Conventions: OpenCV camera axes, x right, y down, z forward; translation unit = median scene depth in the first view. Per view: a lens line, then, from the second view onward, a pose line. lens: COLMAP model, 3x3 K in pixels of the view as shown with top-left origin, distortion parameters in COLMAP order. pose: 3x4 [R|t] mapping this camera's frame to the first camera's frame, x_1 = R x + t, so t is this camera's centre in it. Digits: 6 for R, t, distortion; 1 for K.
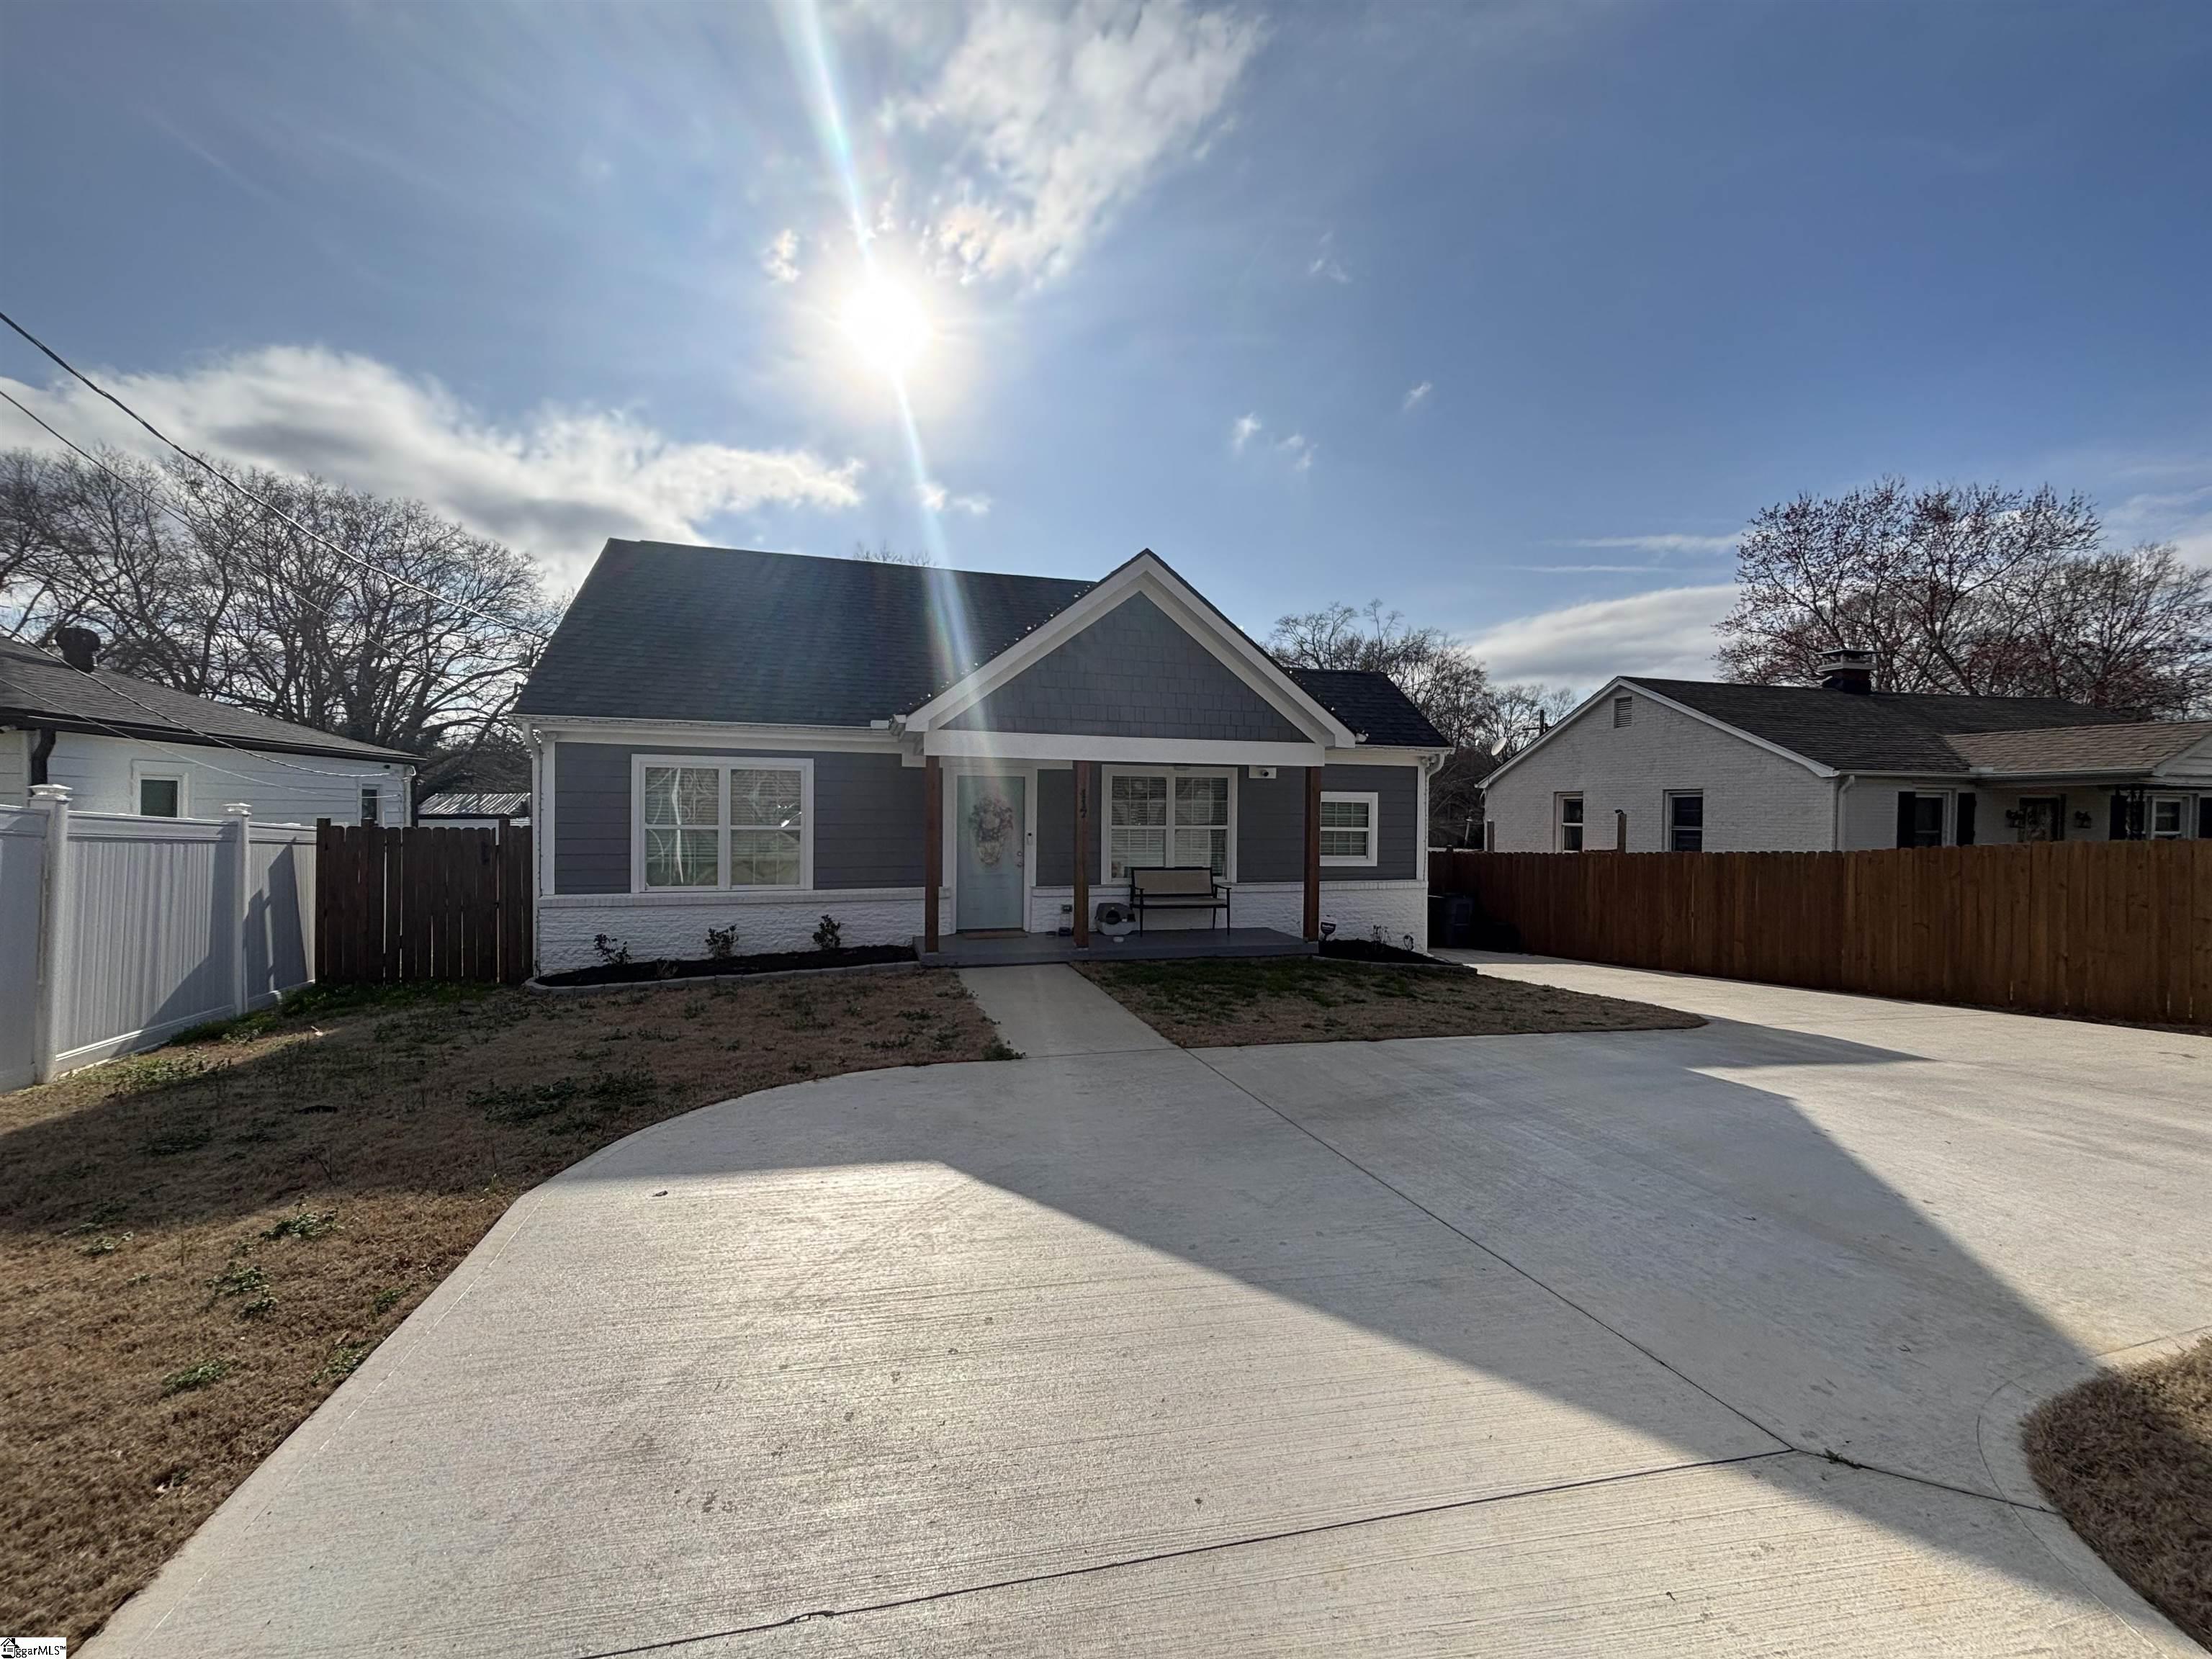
lens RADIAL K [[882.5, 0, 1106.6], [0, 882.5, 866.8], [0, 0, 1]] dist [-0.044987, 0.009353]
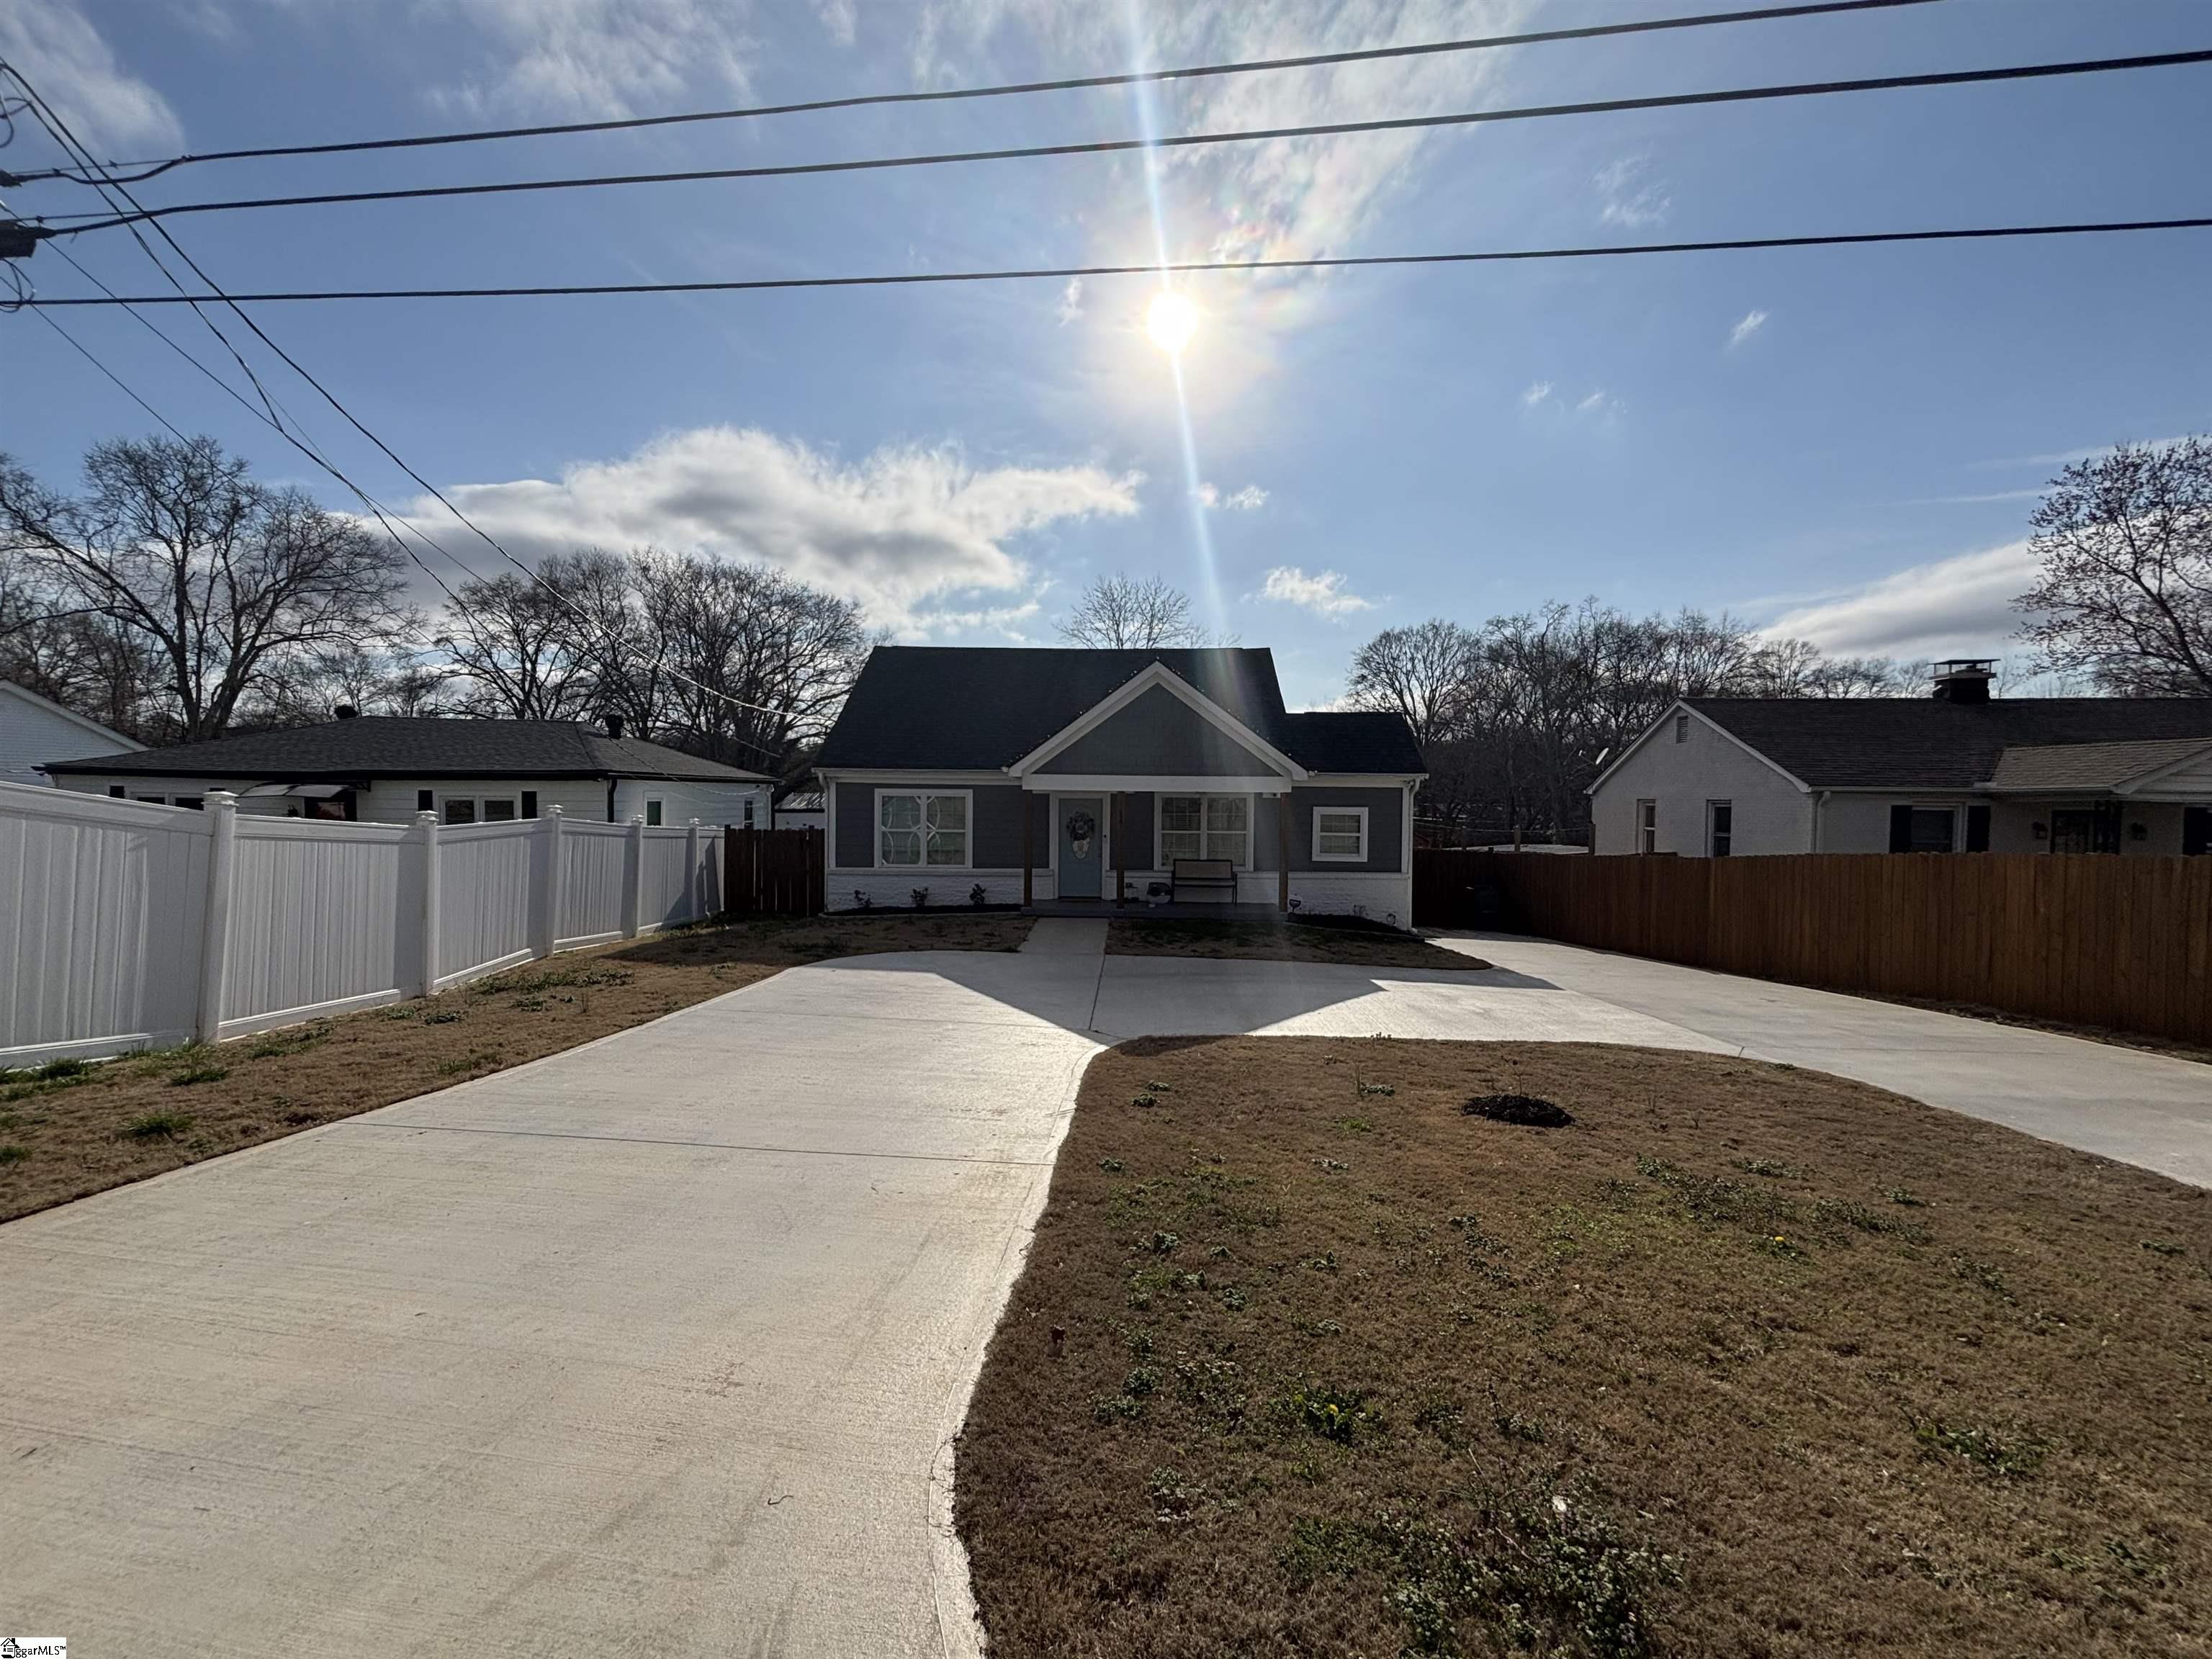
lens RADIAL K [[889.7, 0, 1104.3], [0, 889.7, 857.1], [0, 0, 1]] dist [-0.048397, 0.000081]
pose [[0.947114, 0.020279, -0.320256, 0.303208], [-0.019184, 0.999794, 0.006575, -0.007740], [0.320323, -0.000084, 0.947308, -0.353773]]
